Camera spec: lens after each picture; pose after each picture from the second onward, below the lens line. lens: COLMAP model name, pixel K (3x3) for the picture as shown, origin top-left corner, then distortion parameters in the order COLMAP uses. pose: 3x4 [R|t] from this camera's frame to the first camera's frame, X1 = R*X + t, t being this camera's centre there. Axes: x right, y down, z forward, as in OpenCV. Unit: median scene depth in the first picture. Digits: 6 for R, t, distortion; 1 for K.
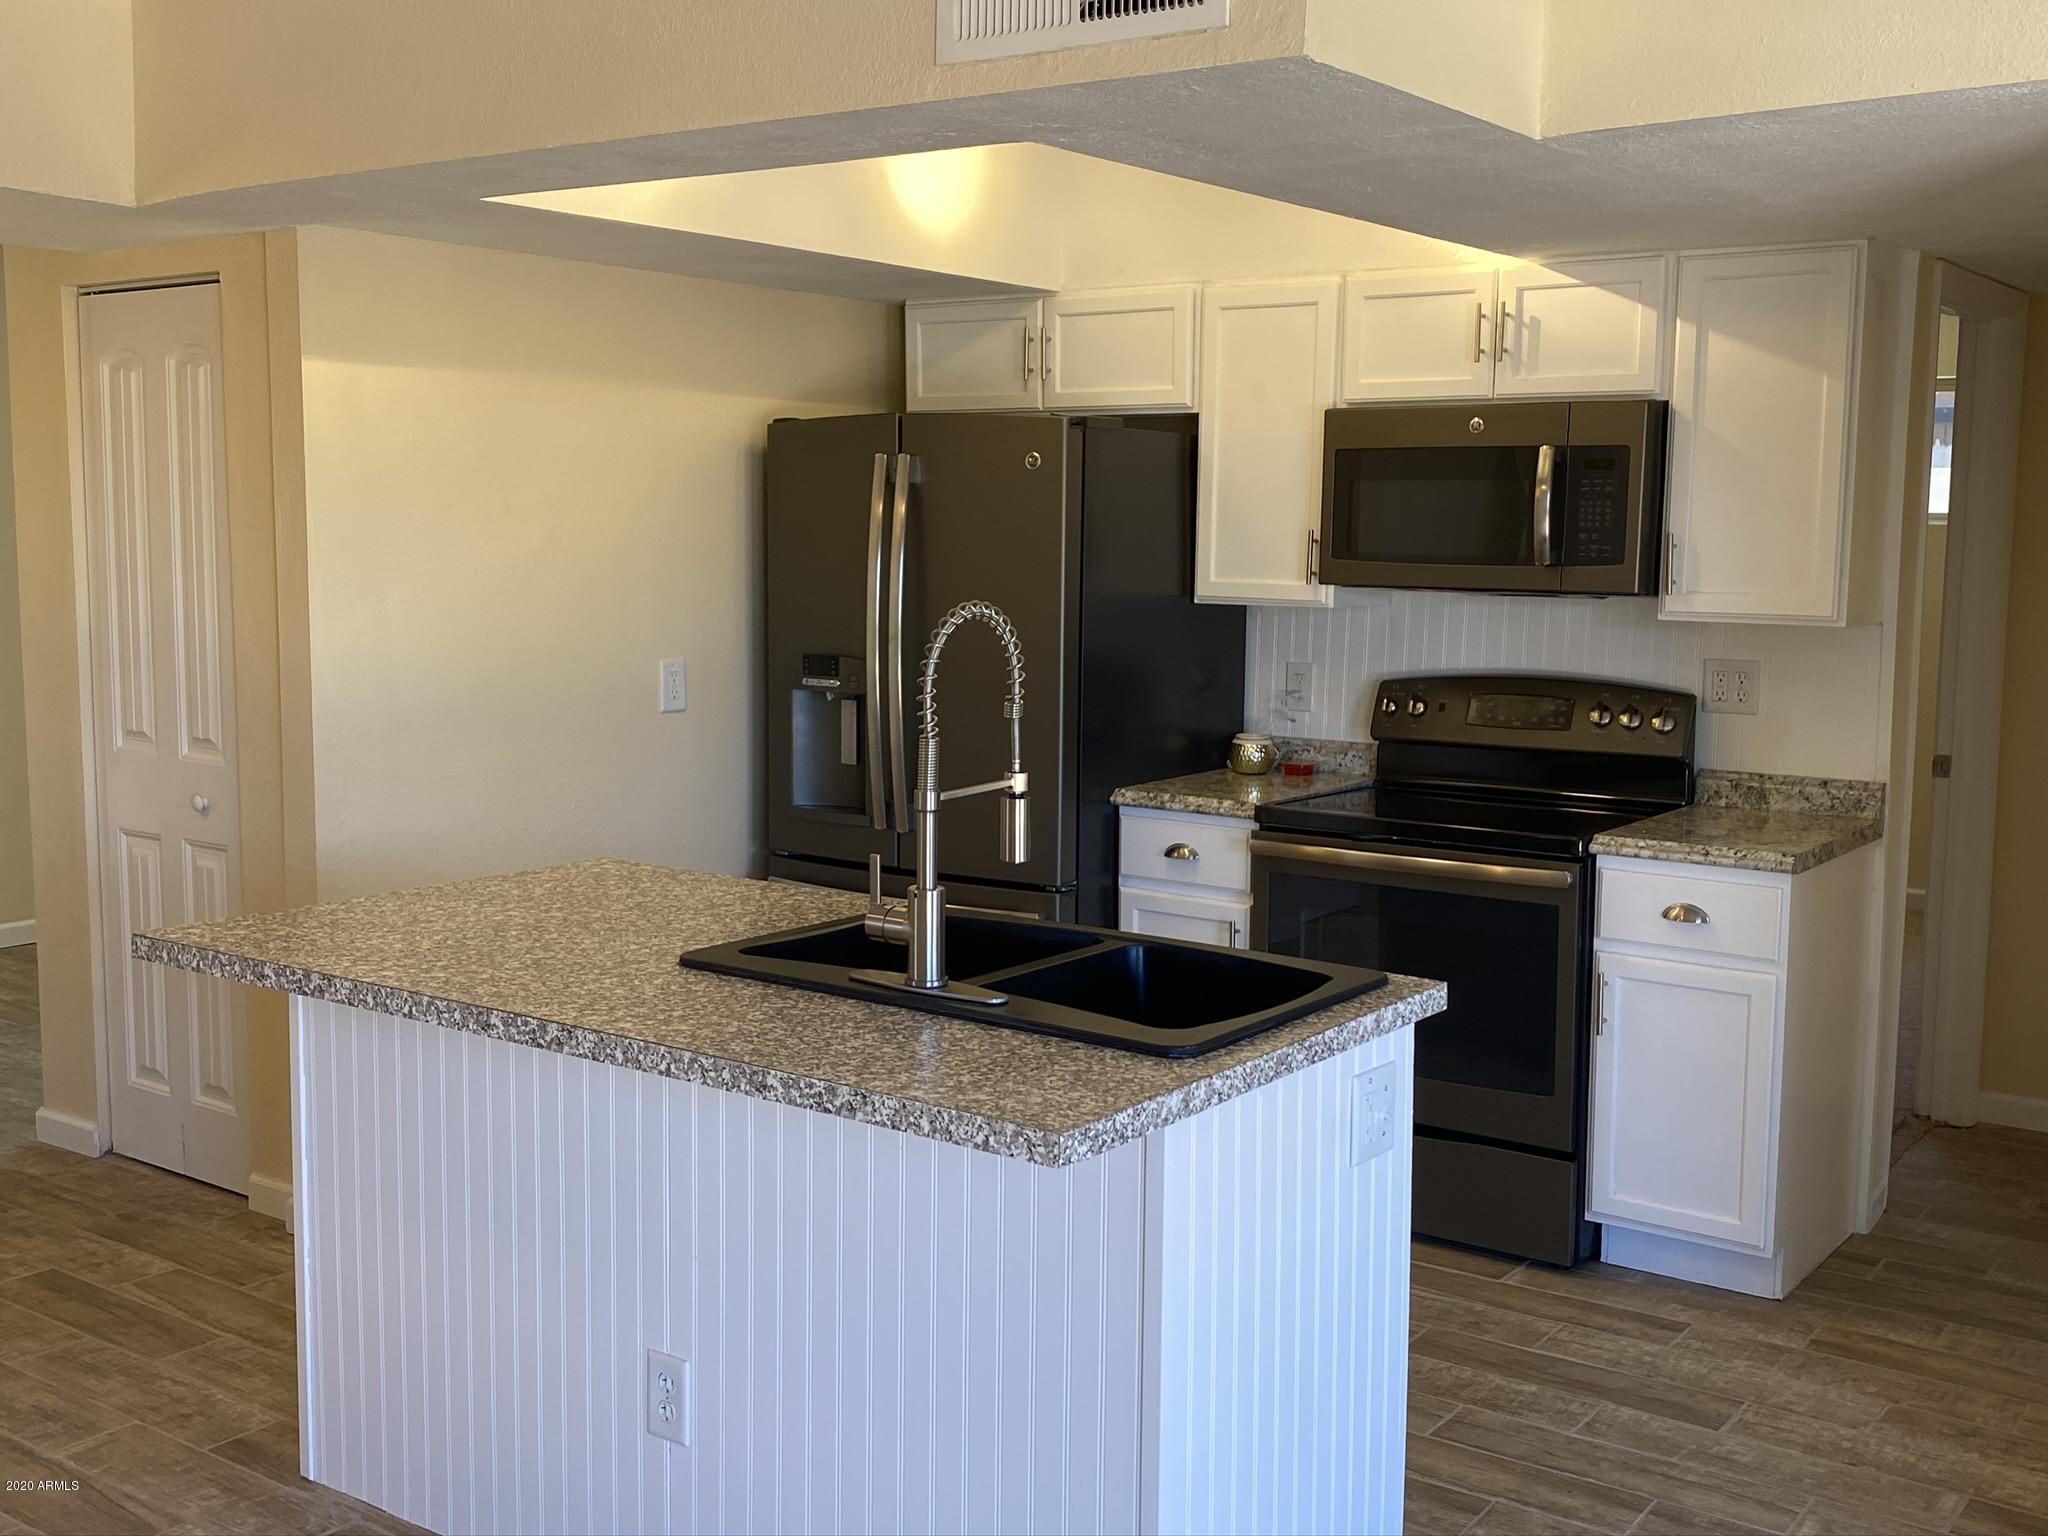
lens RADIAL K [[2129.8, 0, 1024.0], [0, 2129.8, 768.0], [0, 0, 1]] dist [0.159868, -0.369432]
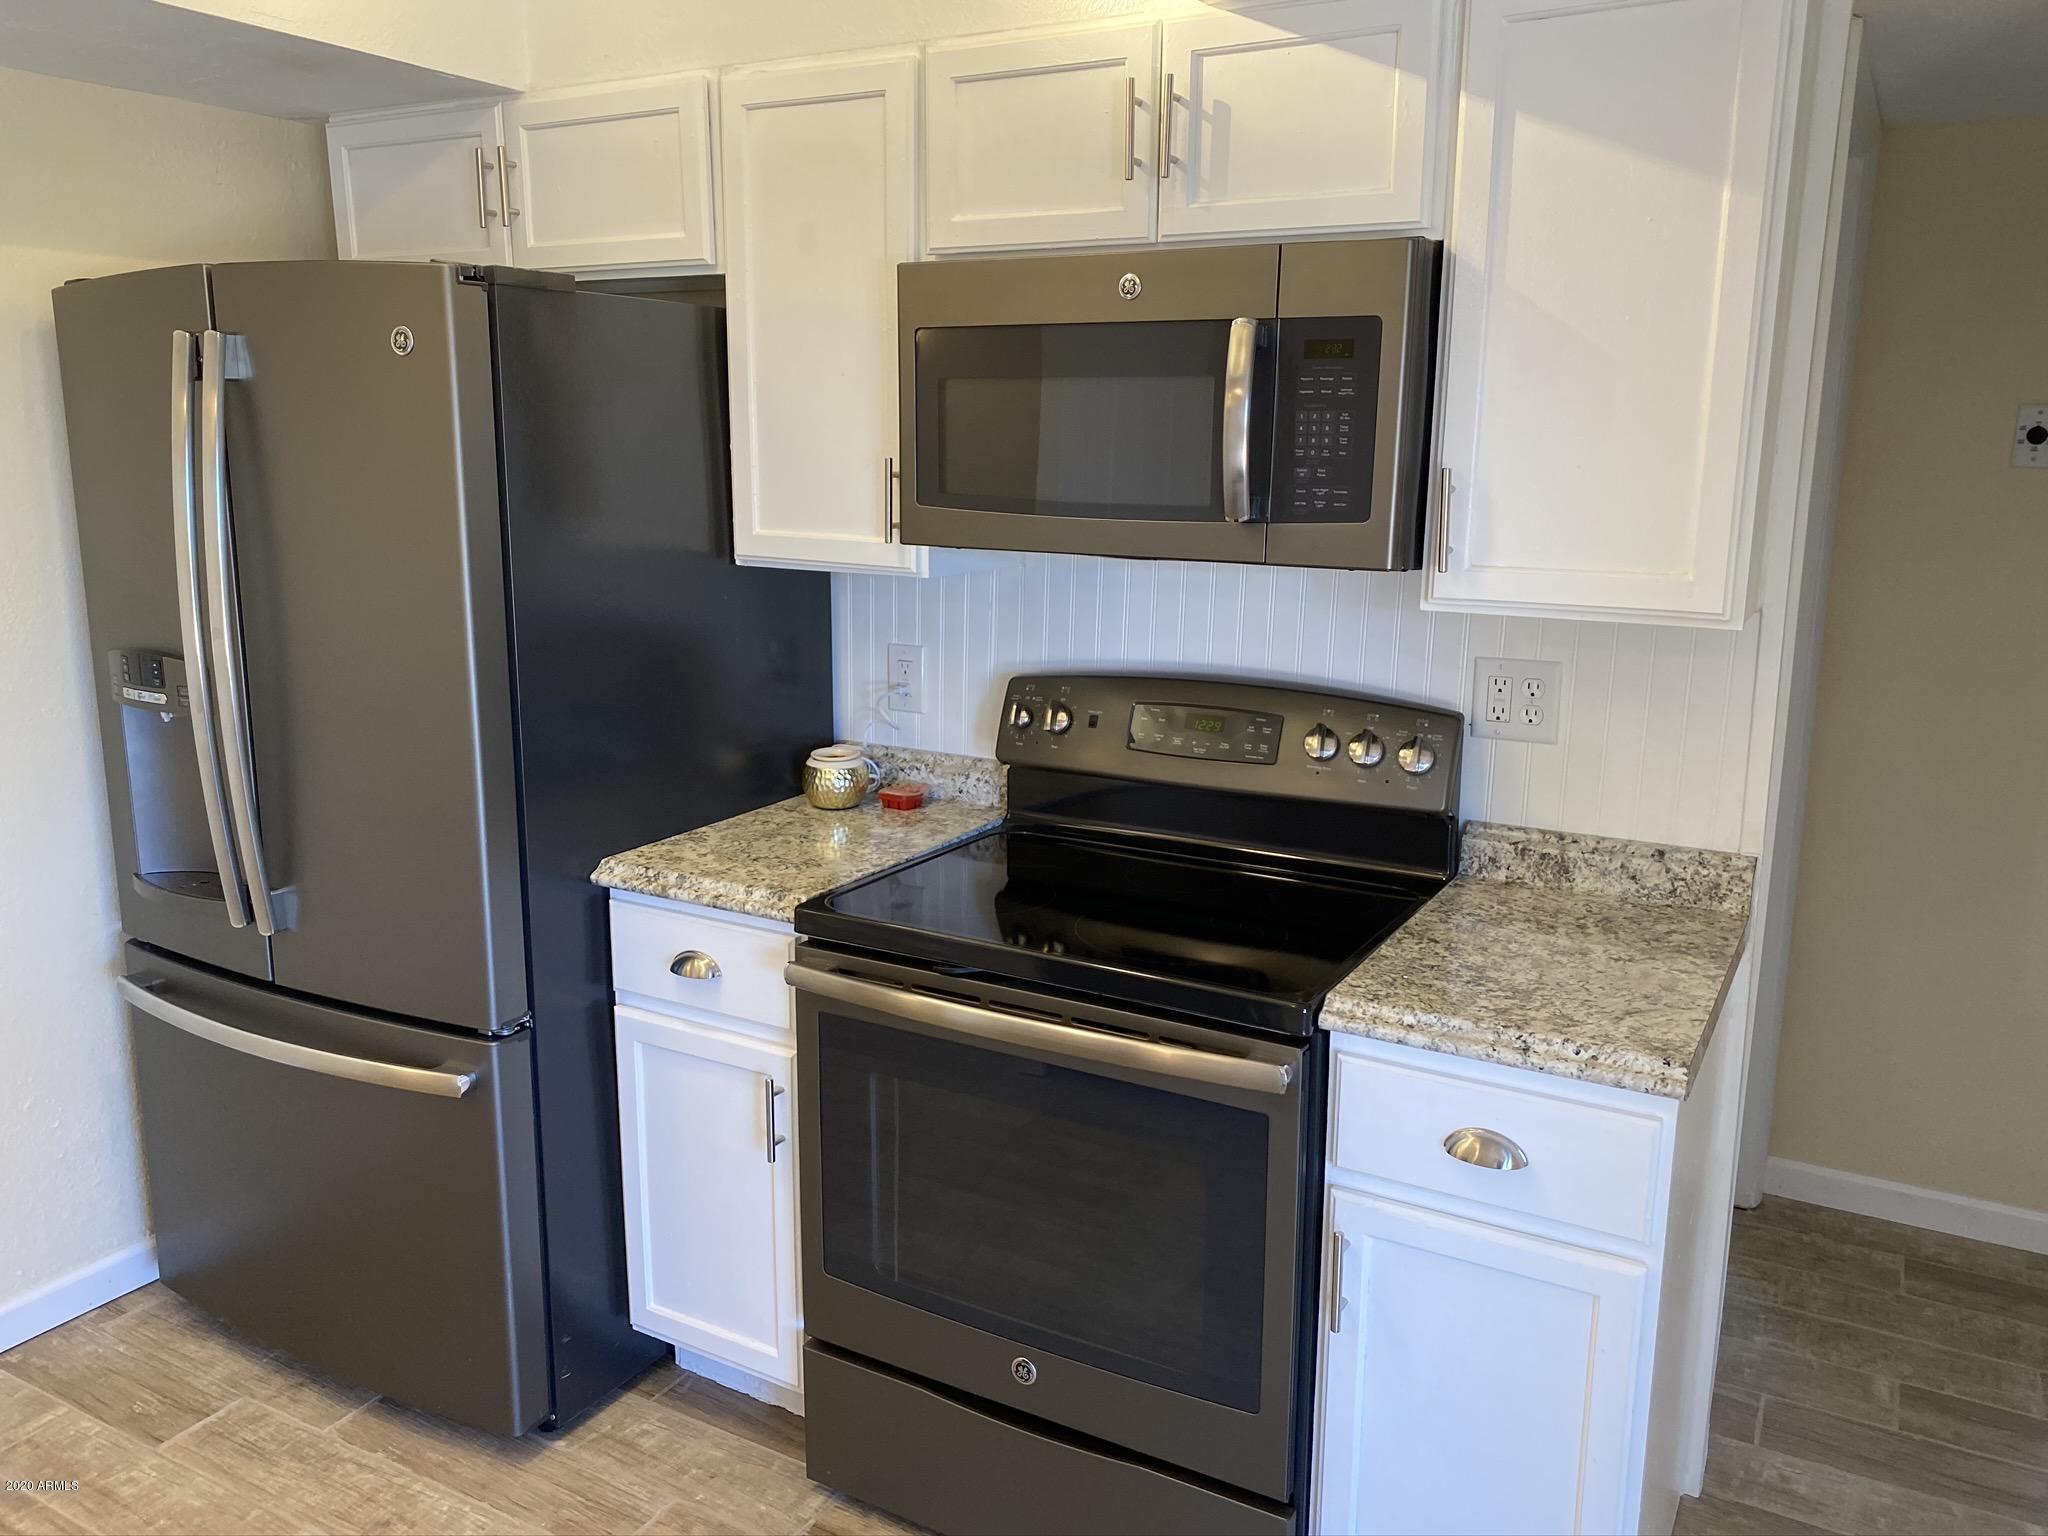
lens RADIAL K [[1628.0, 0, 1024.0], [0, 1628.0, 768.0], [0, 0, 1]] dist [0.112253, -0.203610]
pose [[0.993497, -0.025700, 0.110921, 0.123286], [0.015932, 0.995987, 0.088069, -0.063769], [-0.112739, -0.085729, 0.989919, 0.521303]]
